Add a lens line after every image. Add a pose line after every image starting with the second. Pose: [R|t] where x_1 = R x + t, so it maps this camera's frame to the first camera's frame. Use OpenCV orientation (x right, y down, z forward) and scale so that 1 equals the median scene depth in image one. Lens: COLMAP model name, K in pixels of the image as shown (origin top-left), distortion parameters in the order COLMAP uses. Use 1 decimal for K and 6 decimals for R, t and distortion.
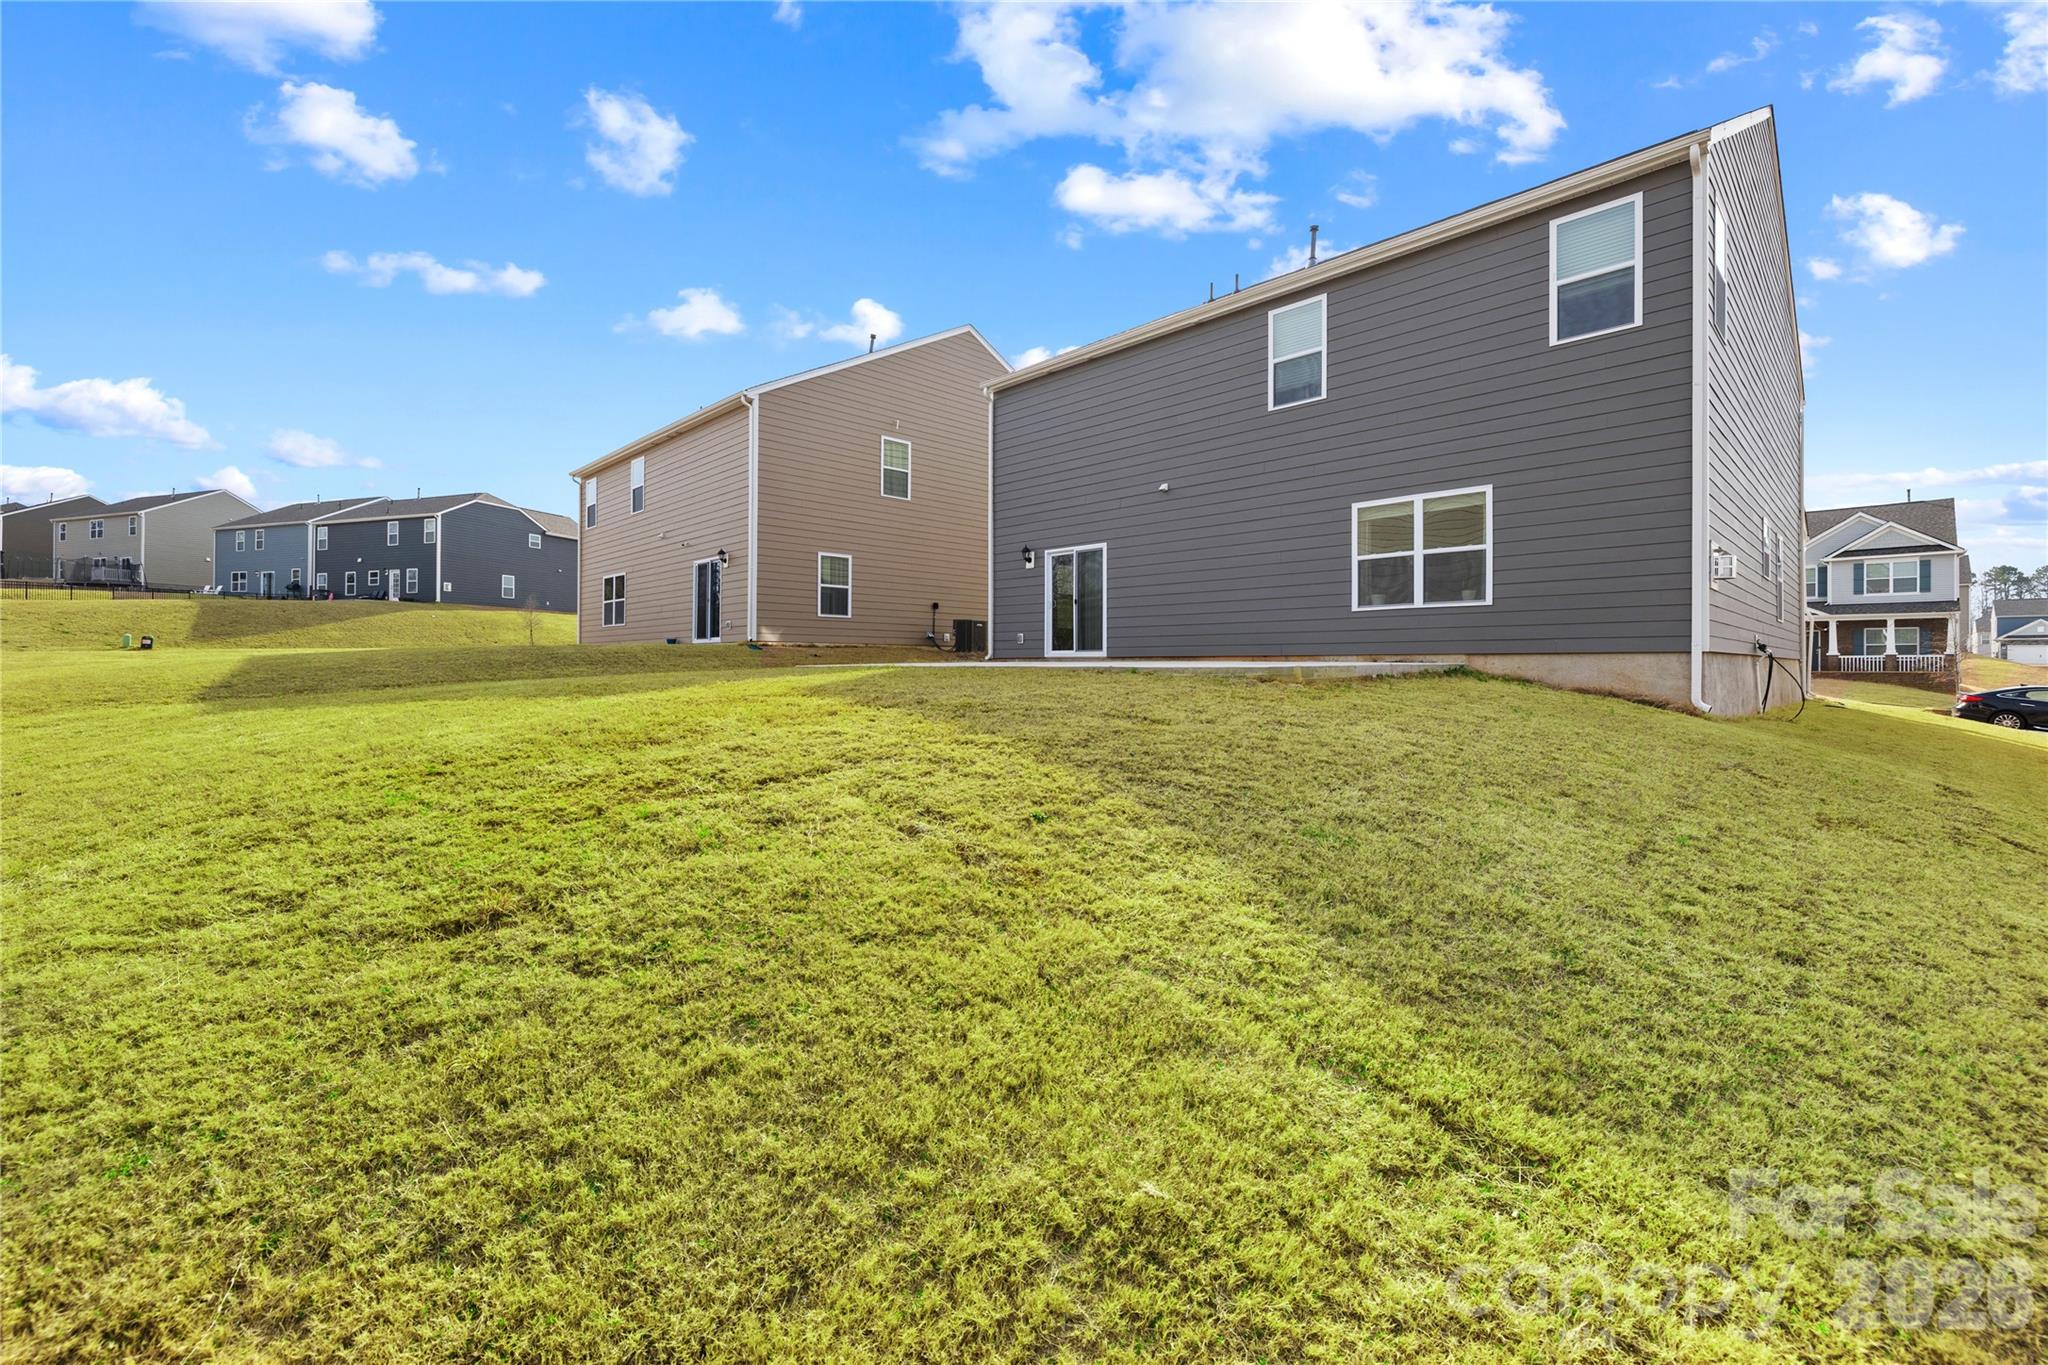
lens RADIAL K [[890.5, 0, 998.7], [0, 890.5, 656.1], [0, 0, 1]] dist [-0.003147, -0.001113]
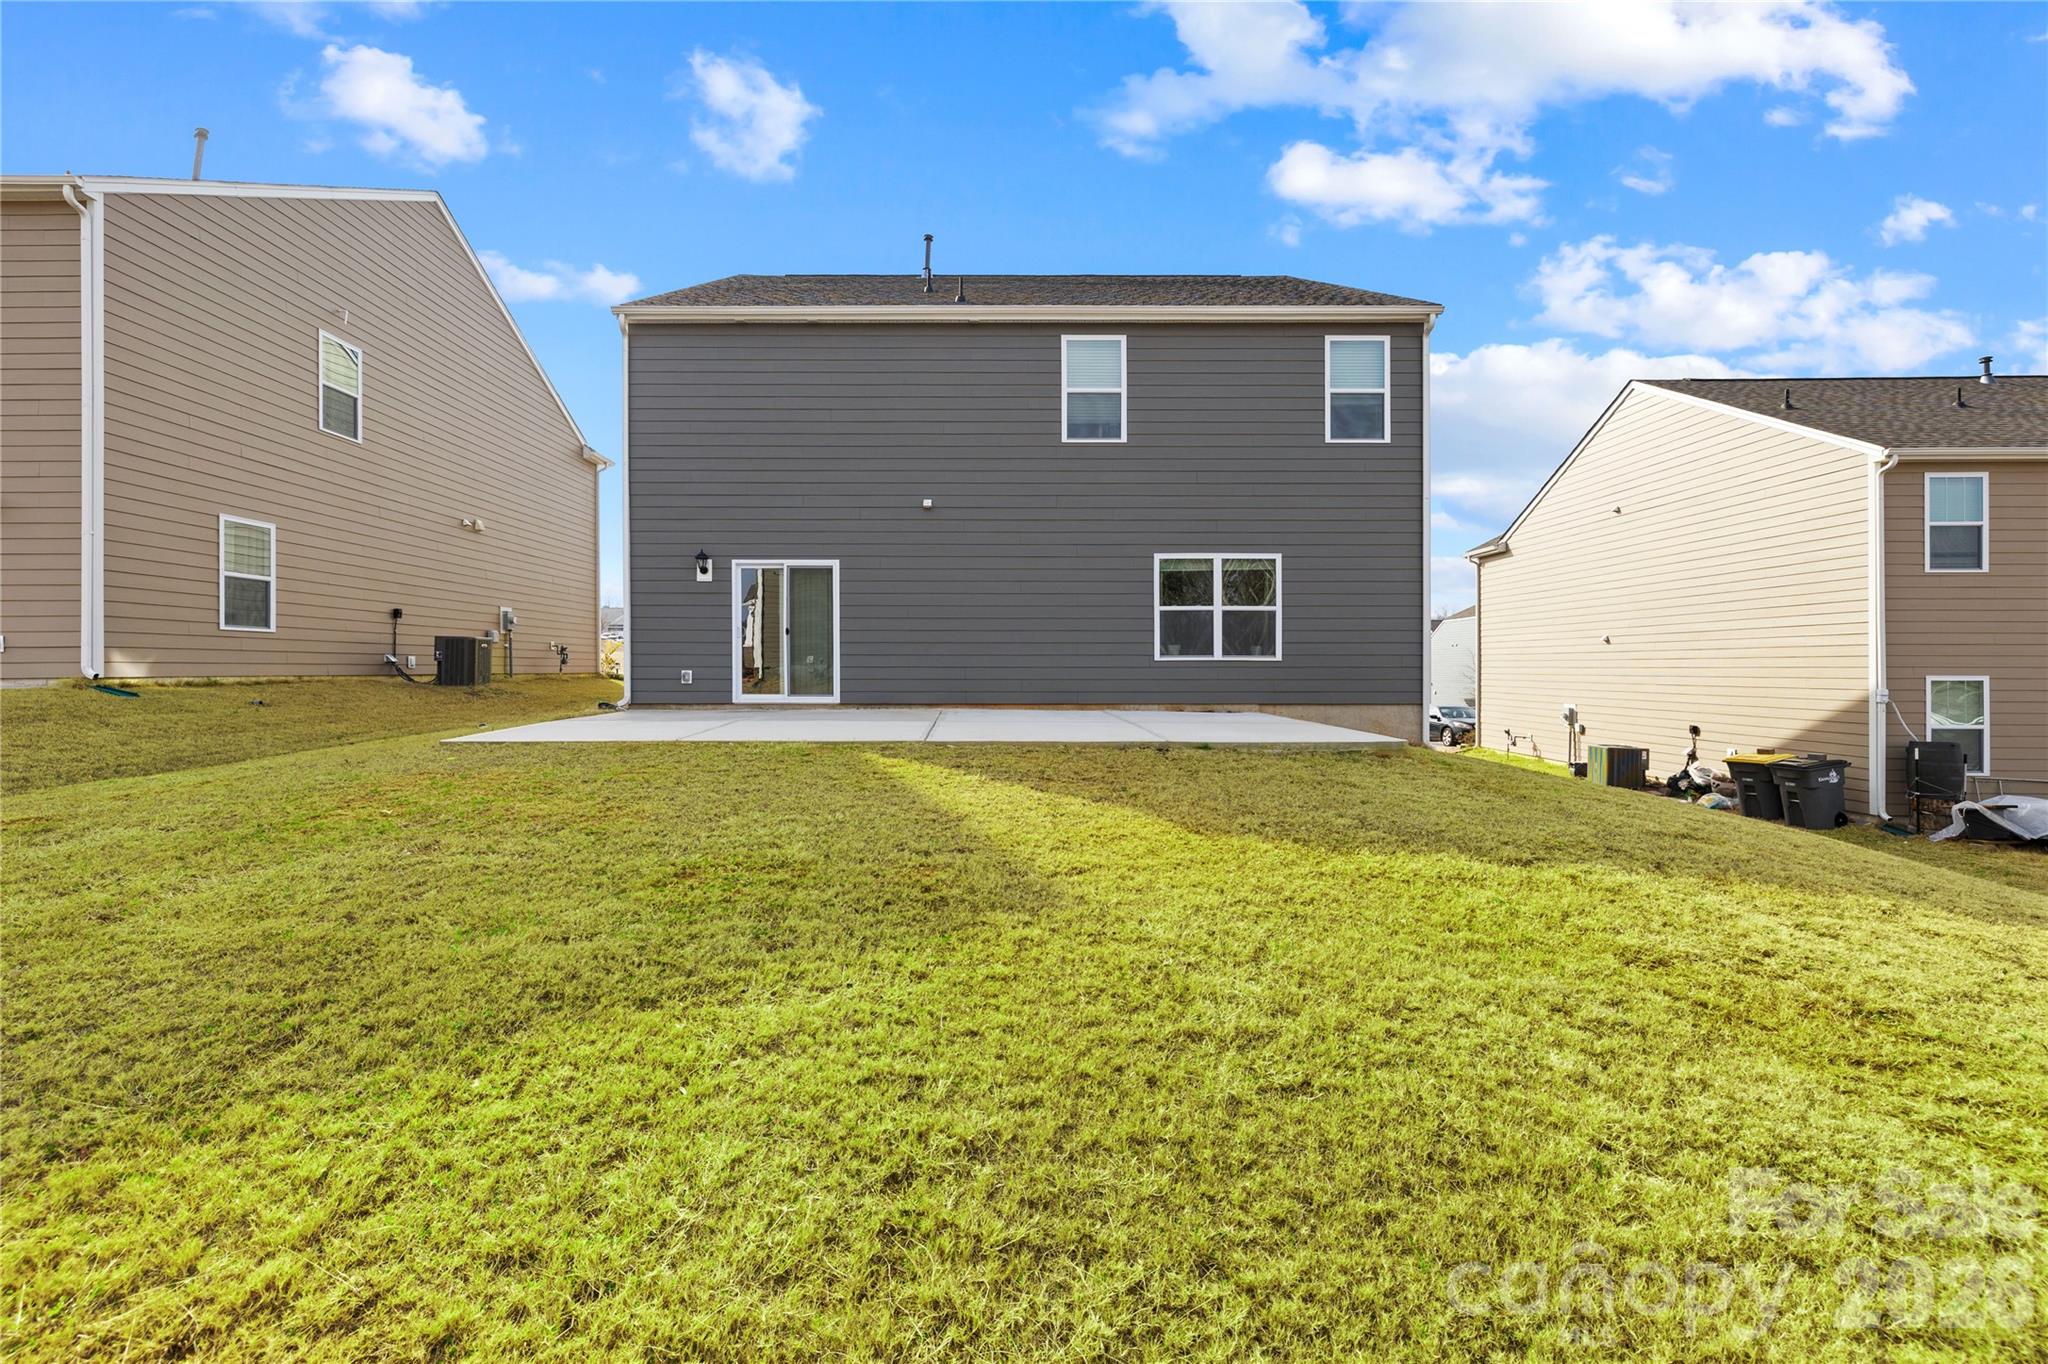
lens RADIAL K [[890.5, 0, 998.7], [0, 890.5, 655.6], [0, 0, 1]] dist [-0.003147, -0.001113]
pose [[0.682338, 0.008822, 0.730984, -0.459345], [-0.009295, 0.999951, -0.003392, -0.051242], [-0.730978, -0.004480, 0.682386, 0.445147]]
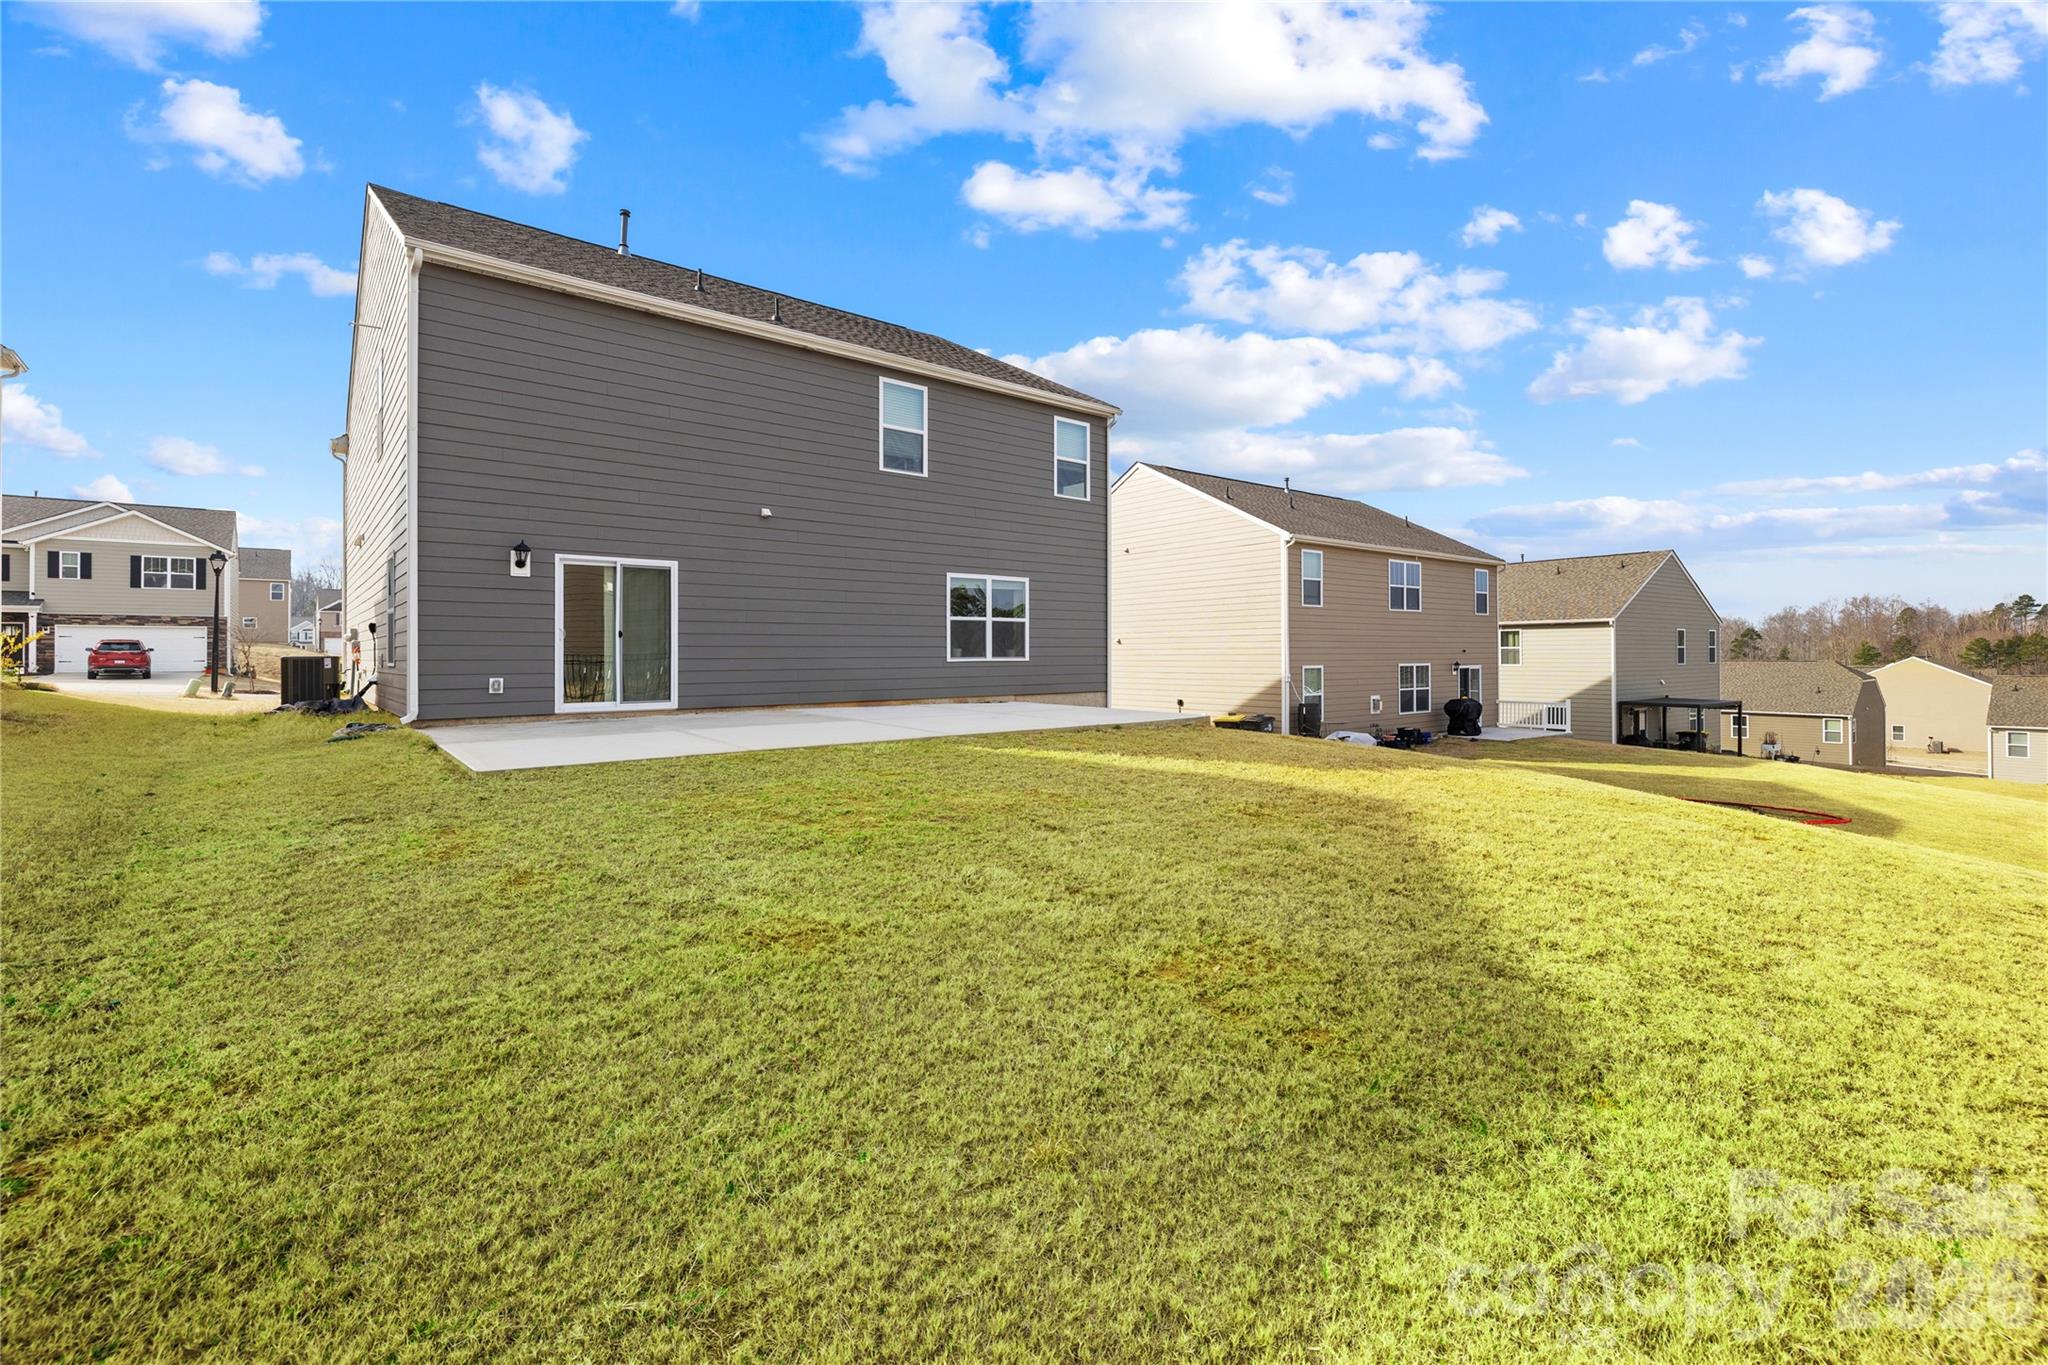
lens RADIAL K [[874.5, 0, 1021.7], [0, 874.5, 641.6], [0, 0, 1]] dist [0.001018, 0.000112]
pose [[0.069046, 0.015688, 0.997490, -0.784523], [-0.005517, 0.999867, -0.015343, -0.060325], [-0.997598, -0.004443, 0.069124, 0.822075]]
